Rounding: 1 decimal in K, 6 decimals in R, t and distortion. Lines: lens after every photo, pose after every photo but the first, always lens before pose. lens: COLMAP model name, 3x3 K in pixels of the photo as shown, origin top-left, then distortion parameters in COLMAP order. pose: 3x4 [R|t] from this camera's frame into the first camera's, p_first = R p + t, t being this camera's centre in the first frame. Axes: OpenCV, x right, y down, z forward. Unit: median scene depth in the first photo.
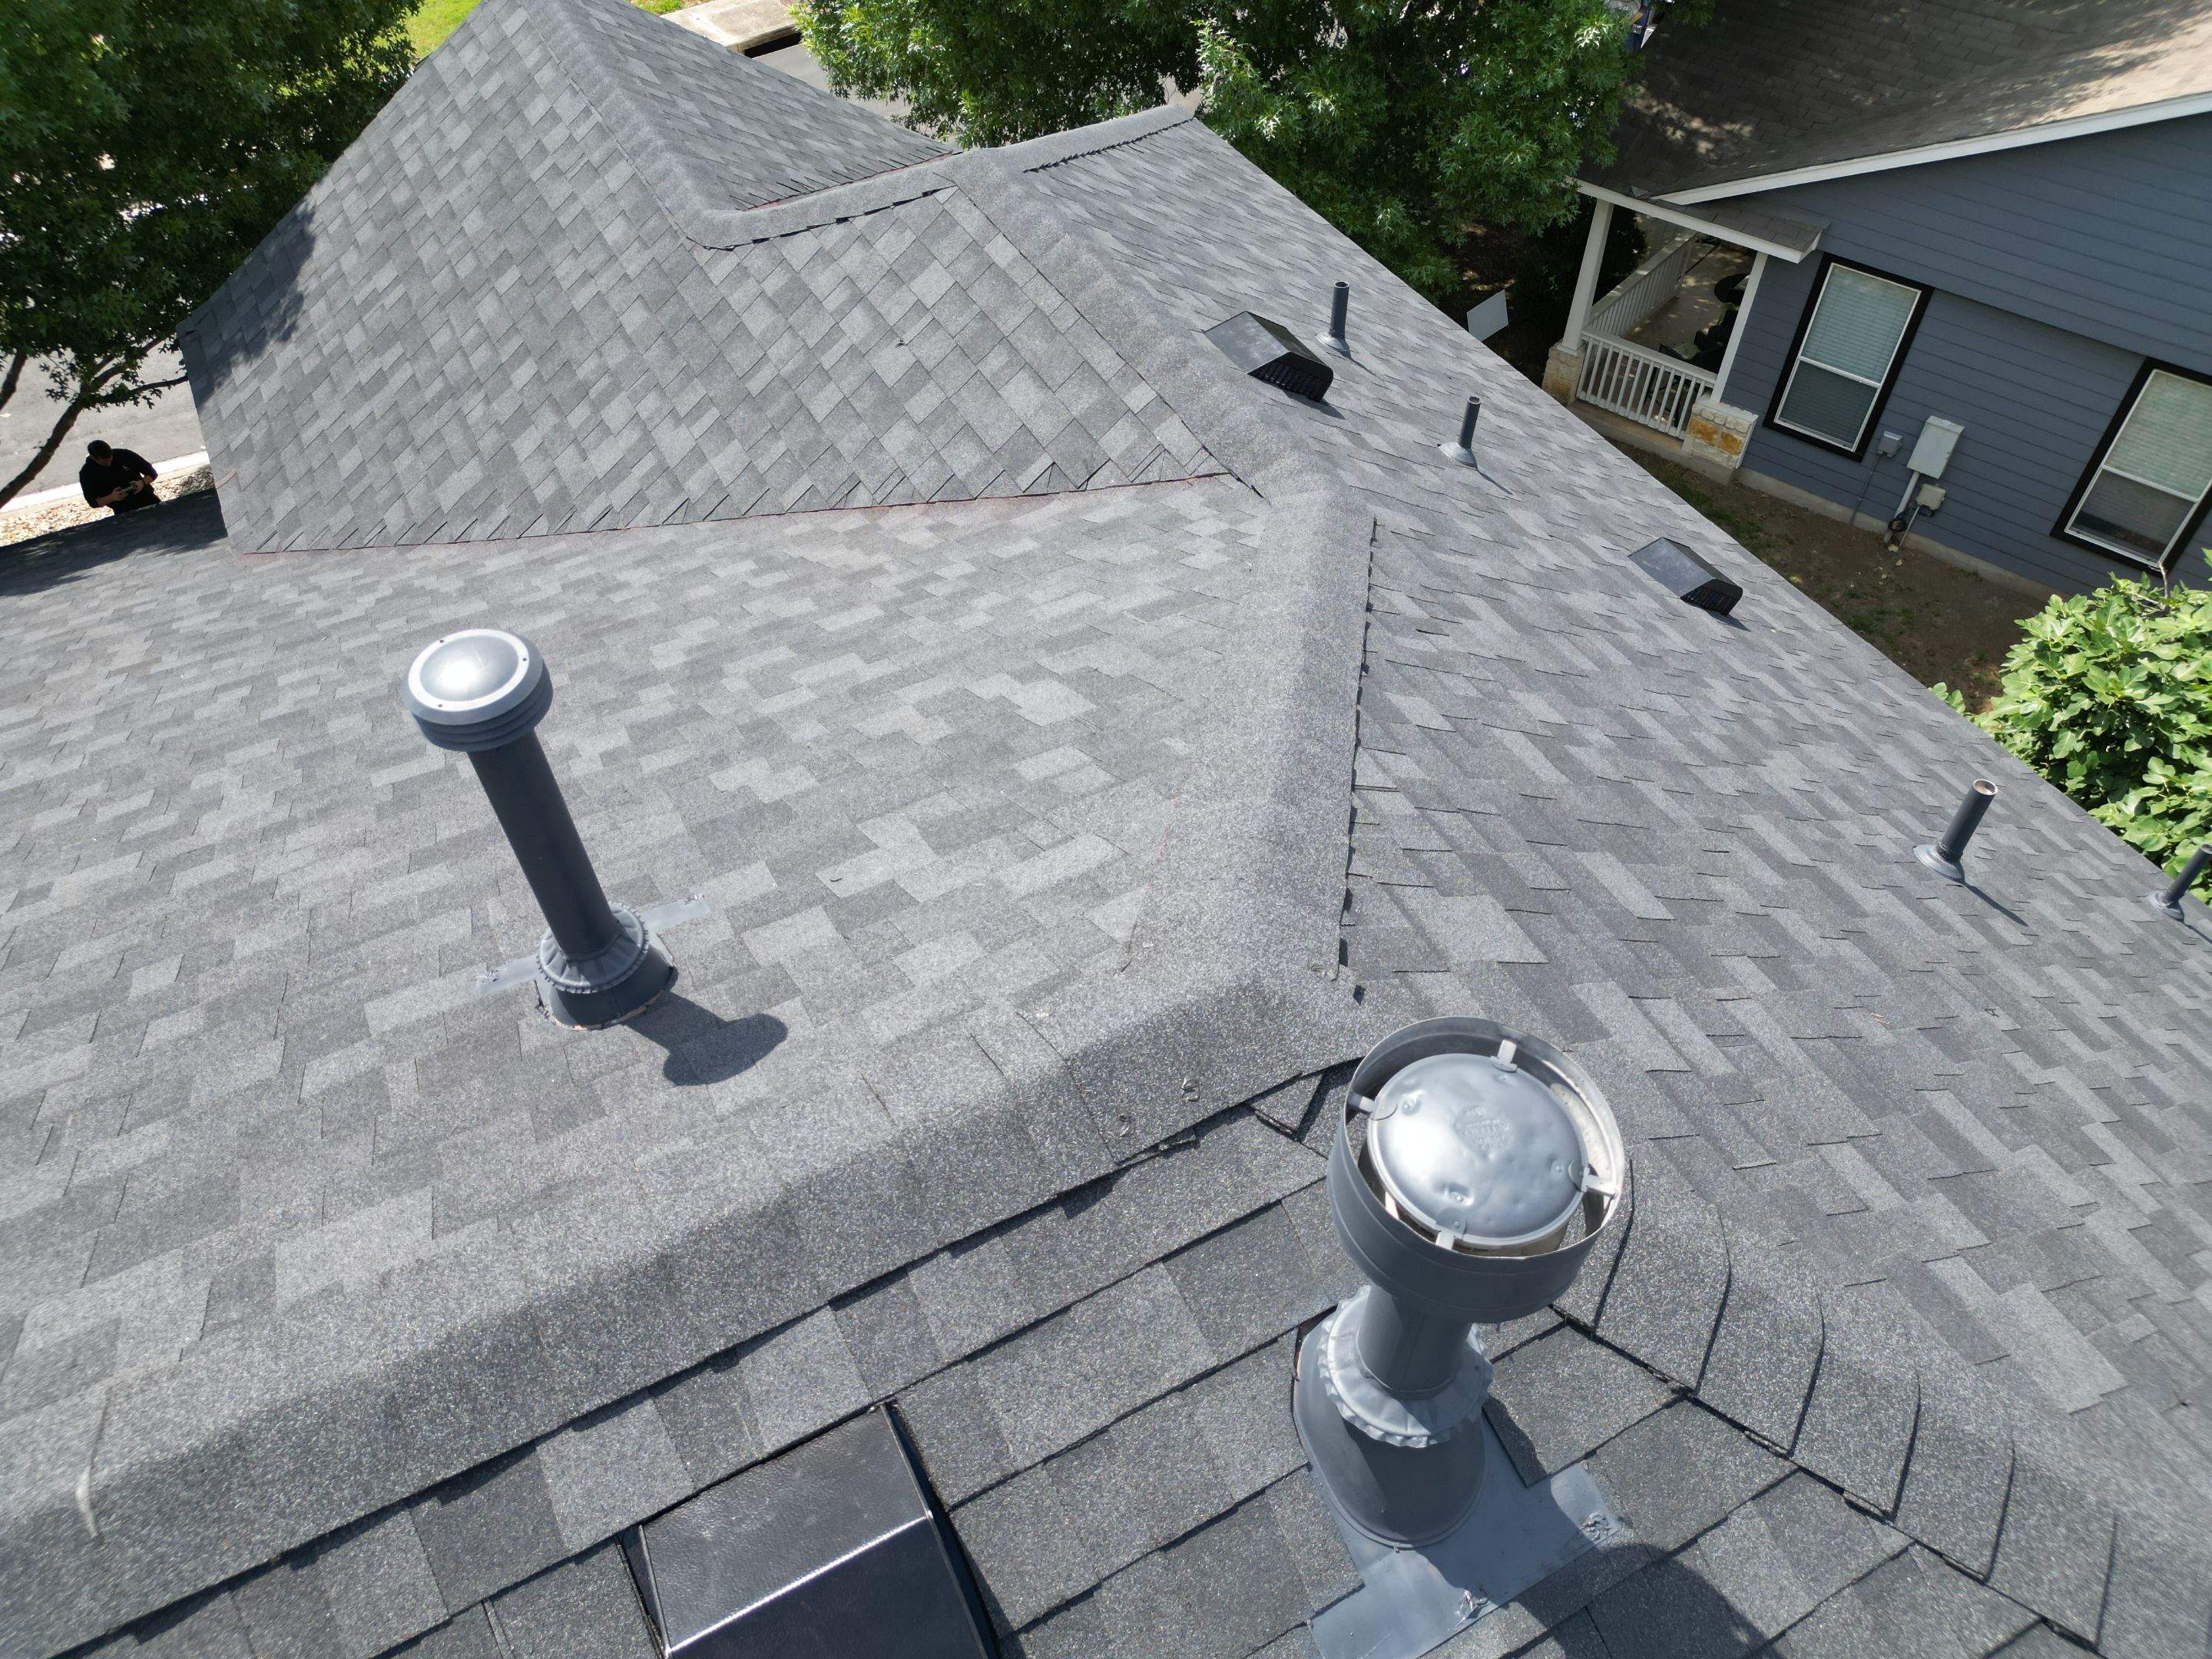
lens RADIAL K [[1548.7, 0, 1101.6], [0, 1548.7, 833.2], [0, 0, 1]] dist [0.069452, -0.071619]
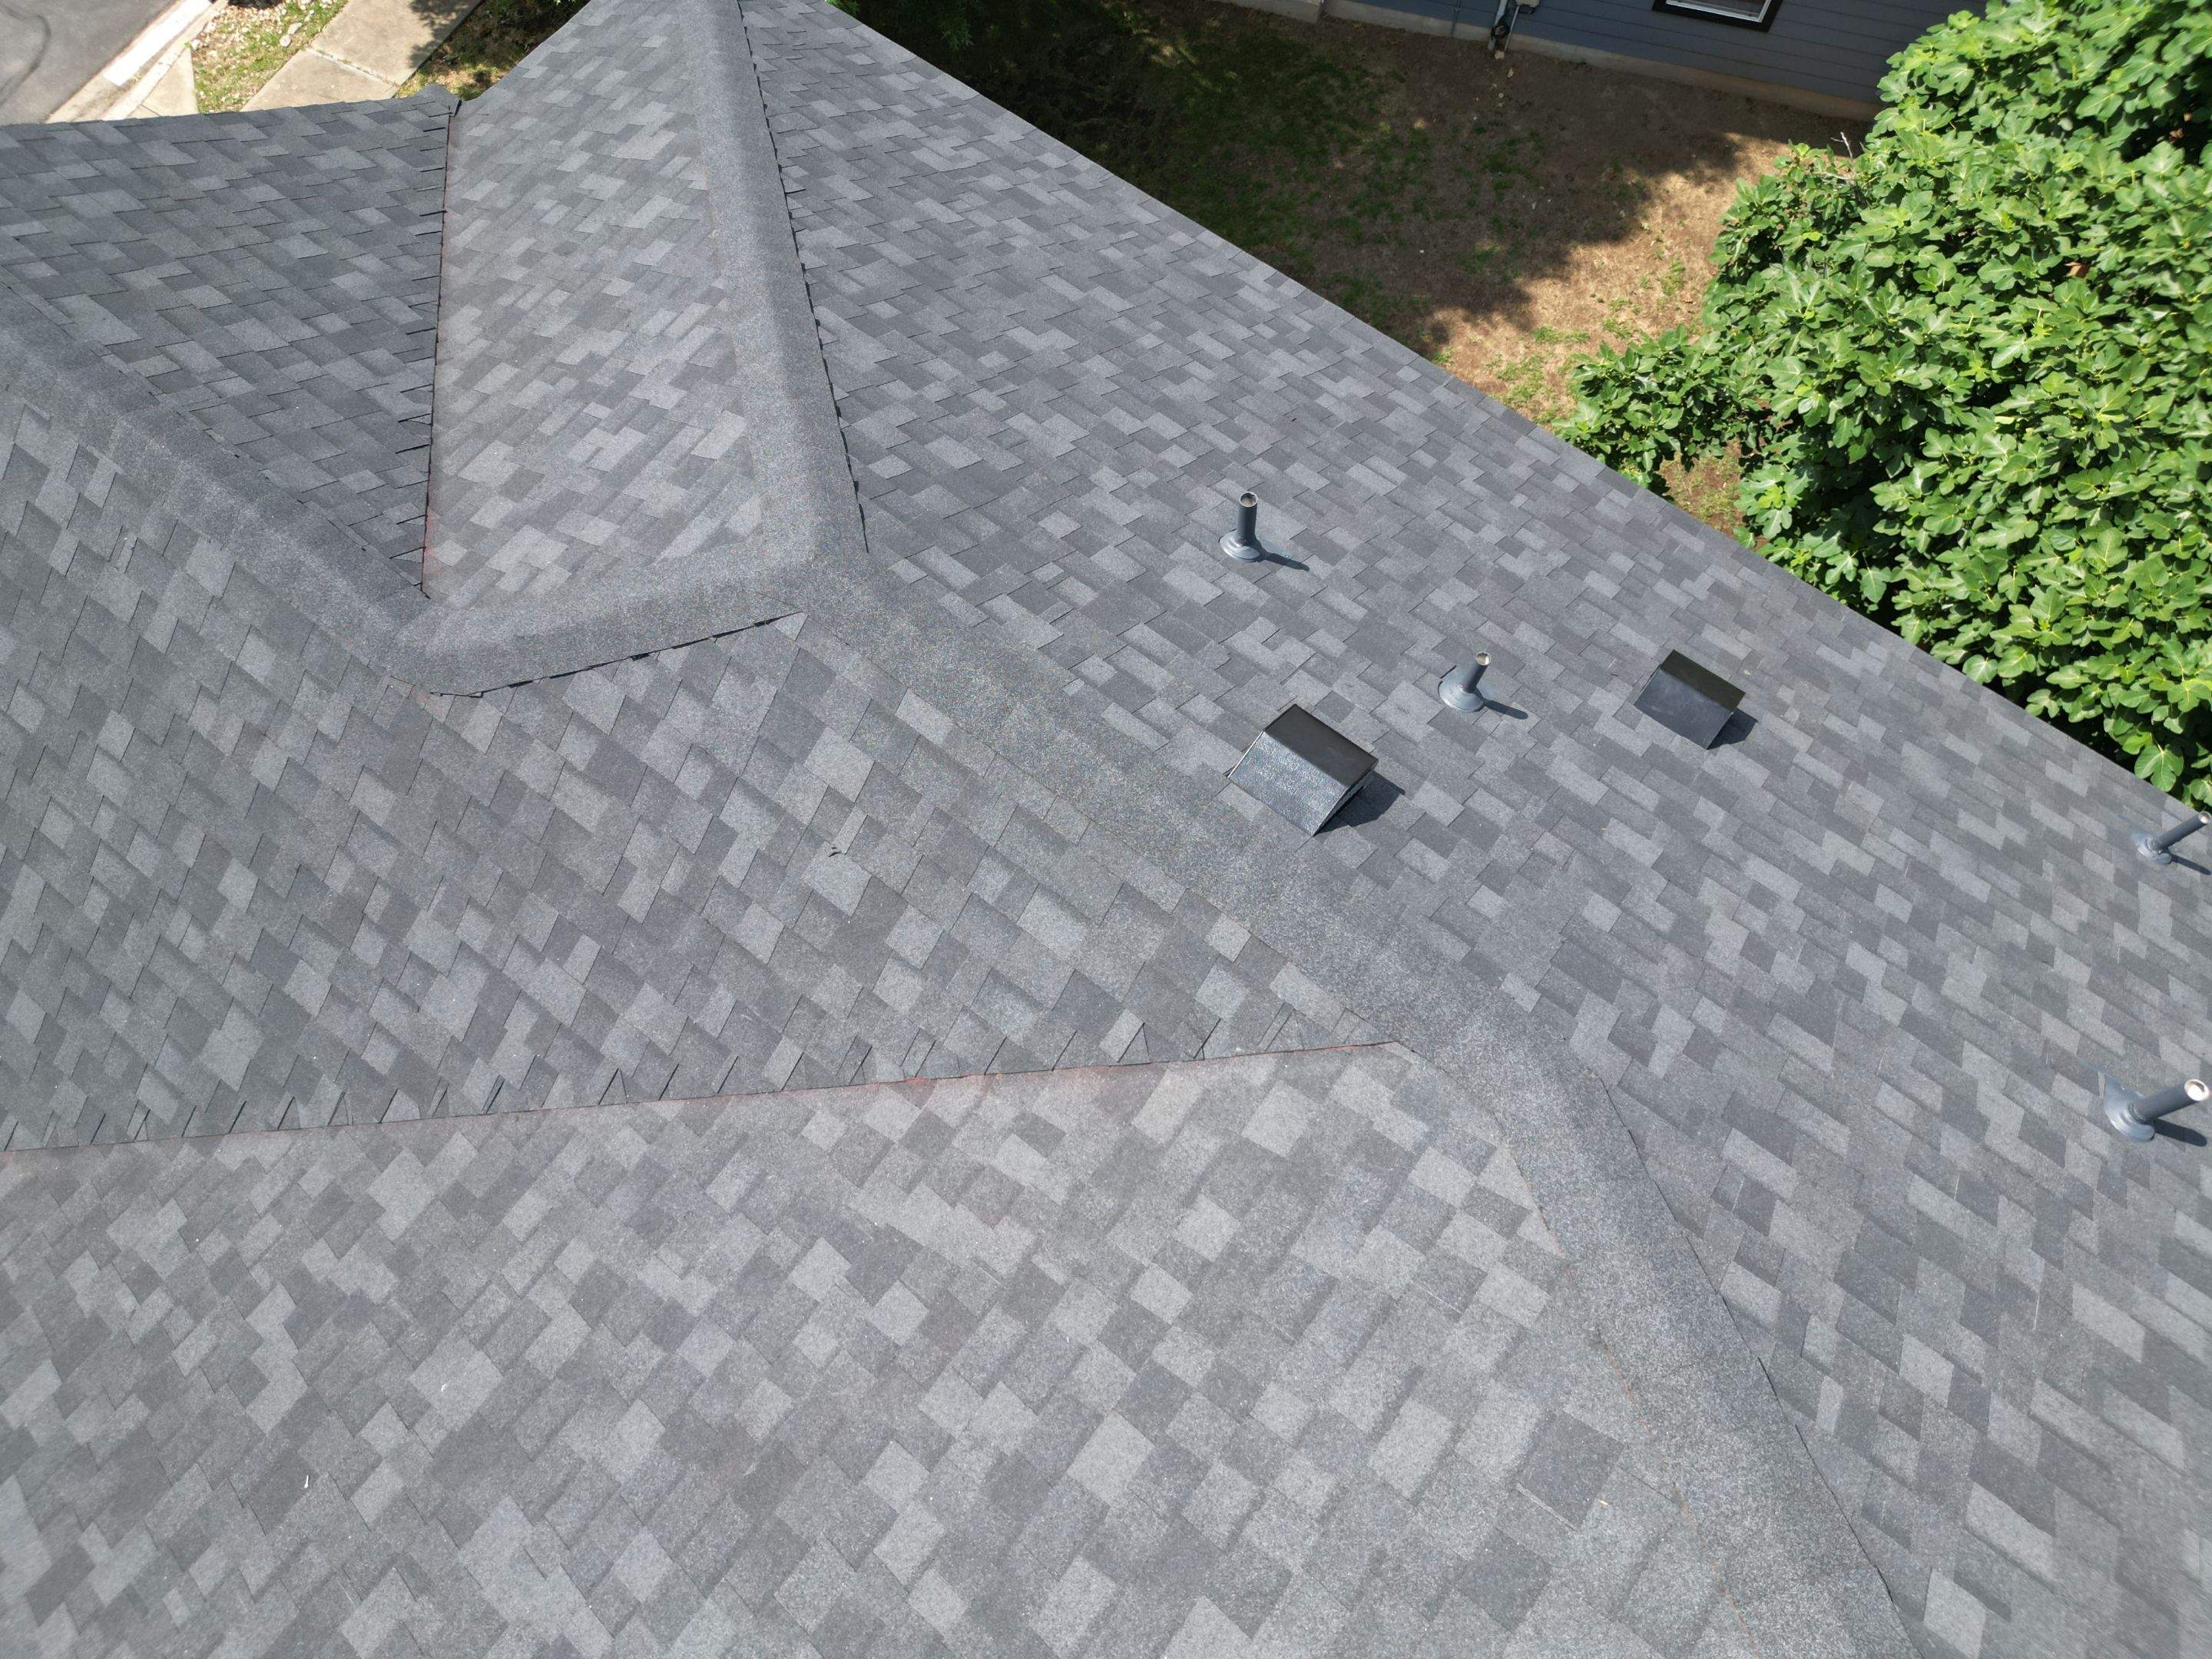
lens RADIAL K [[1556.8, 0, 1100.4], [0, 1556.8, 828.6], [0, 0, 1]] dist [0.064201, -0.065328]
pose [[0.905791, -0.390234, 0.165107, -0.170246], [0.311512, 0.877420, 0.364820, -0.733602], [-0.287234, -0.279018, 0.916322, 0.305399]]
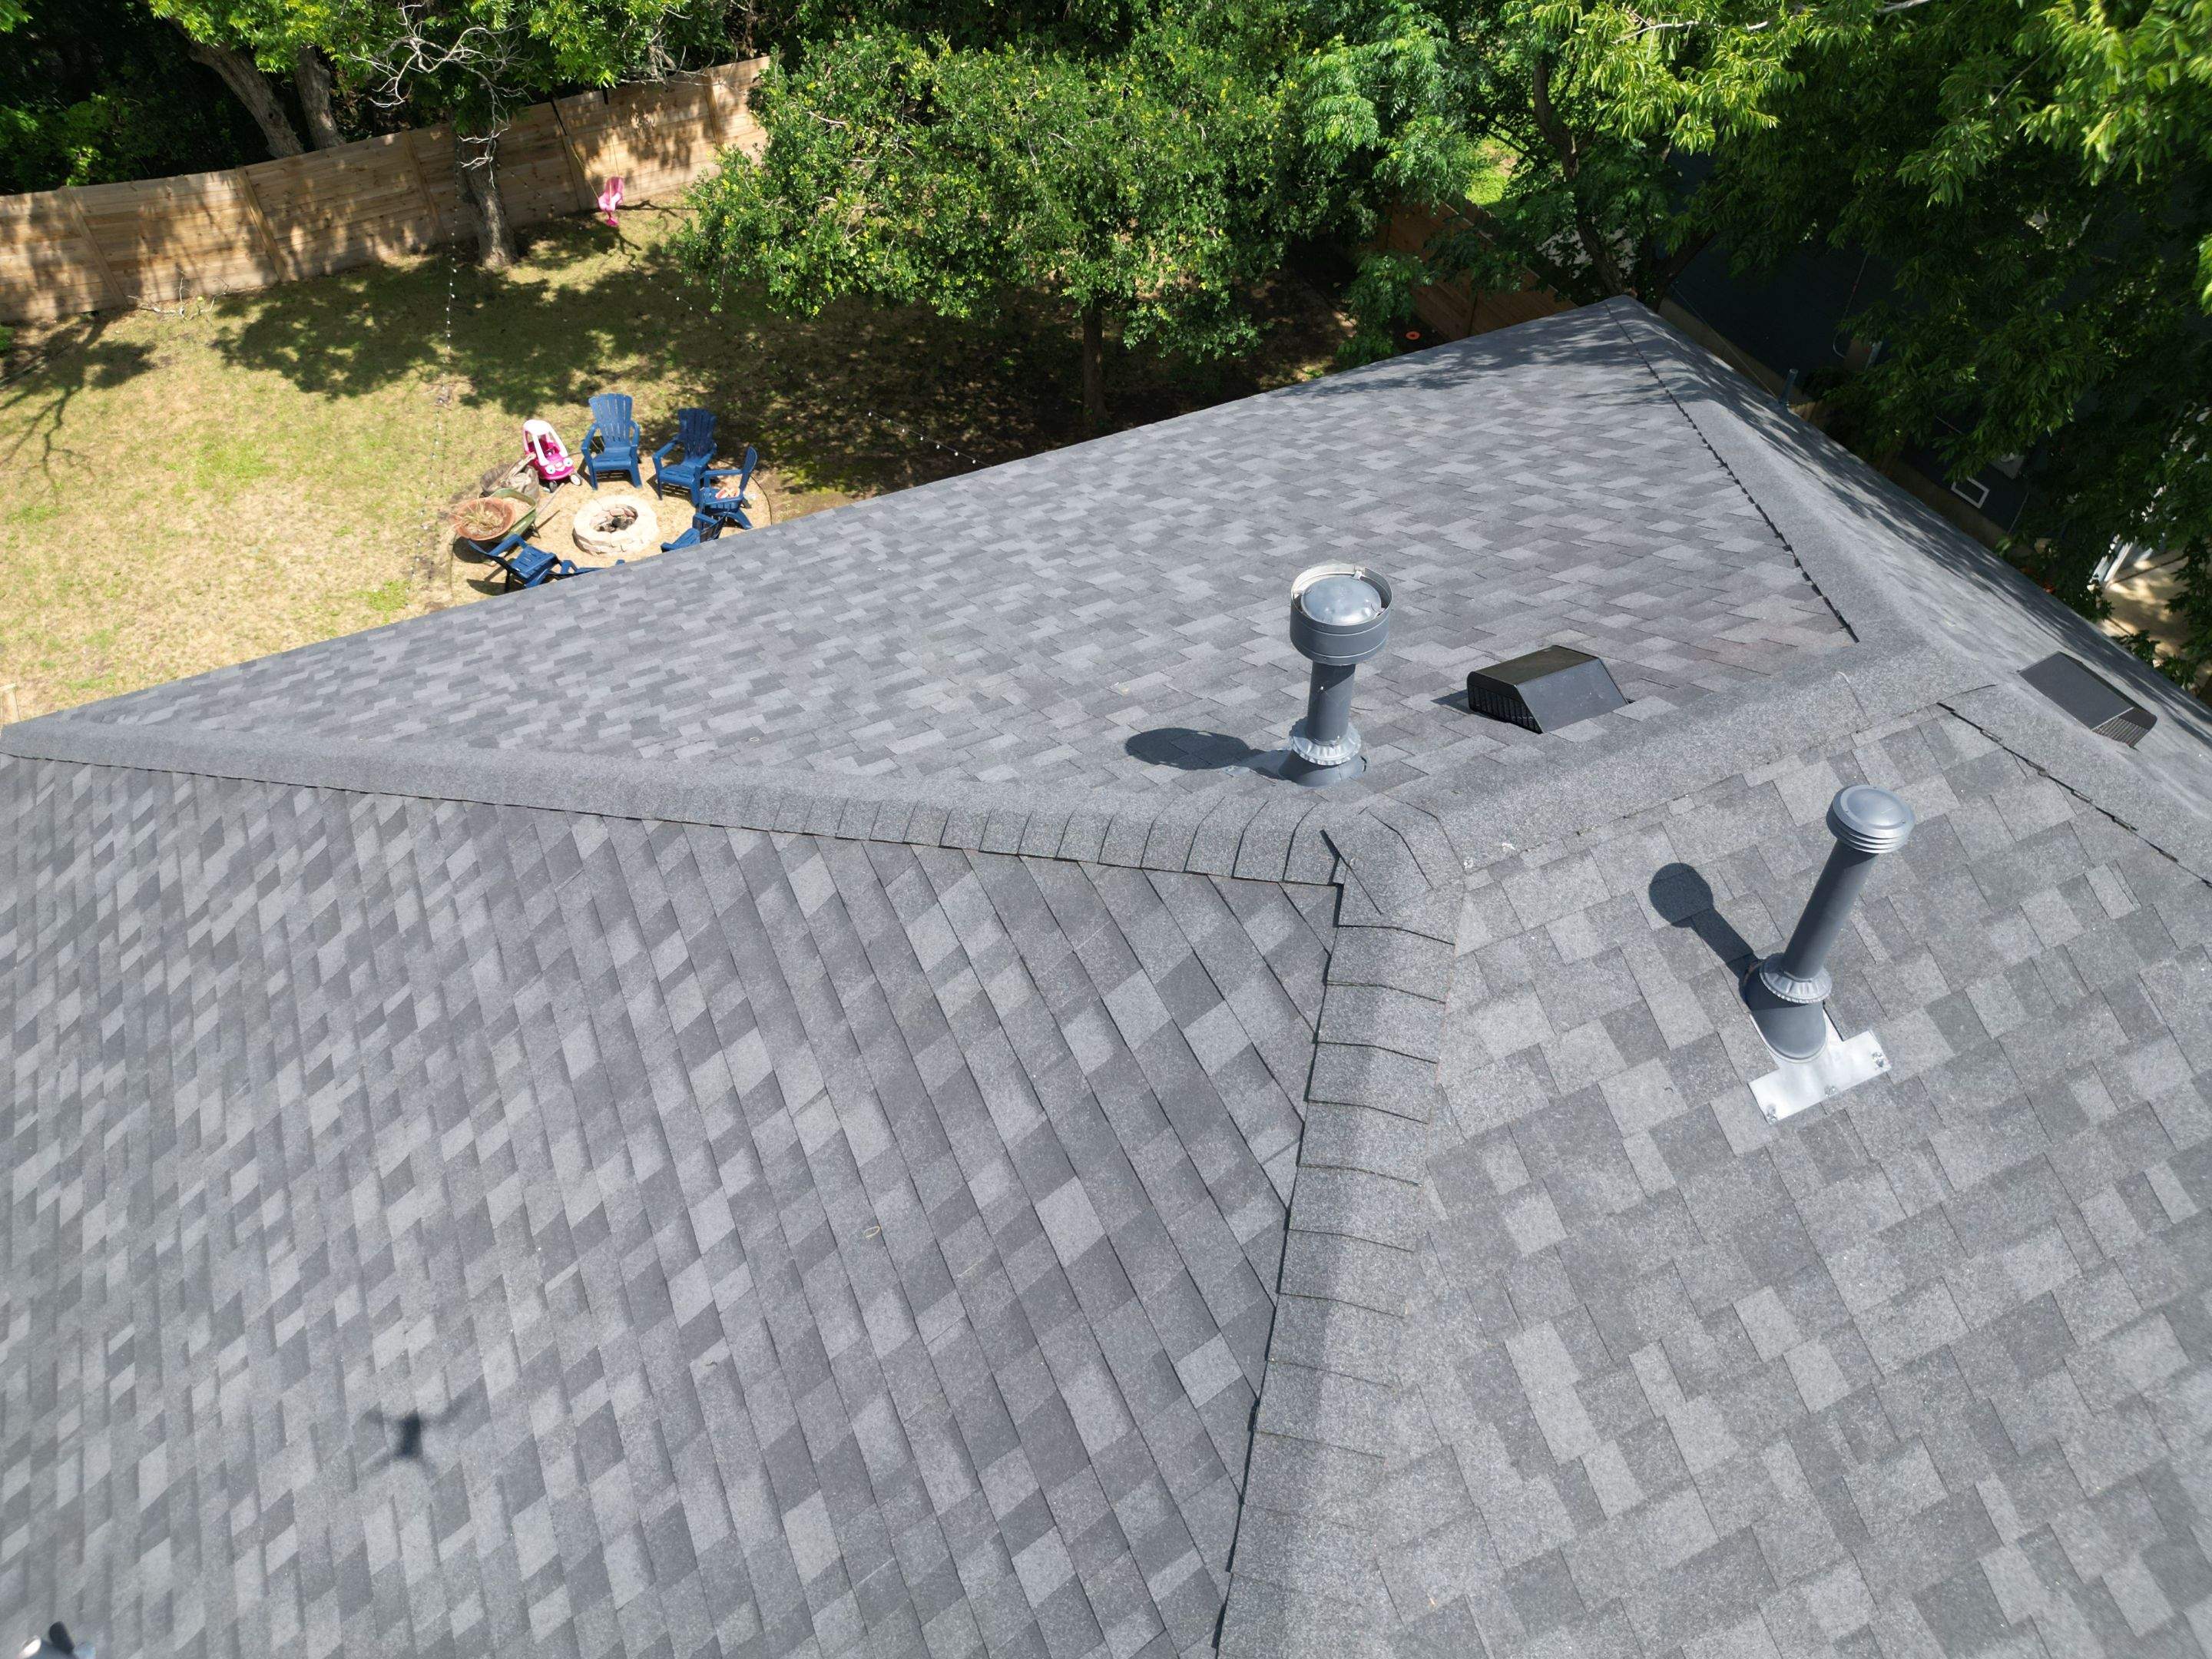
lens RADIAL K [[1554.9, 0, 1101.3], [0, 1554.9, 828.3], [0, 0, 1]] dist [0.072364, -0.081288]
pose [[-0.998483, -0.018425, 0.051880, 0.168925], [0.053396, -0.094535, 0.994089, -0.852685], [-0.013412, 0.995351, 0.095375, 0.378127]]
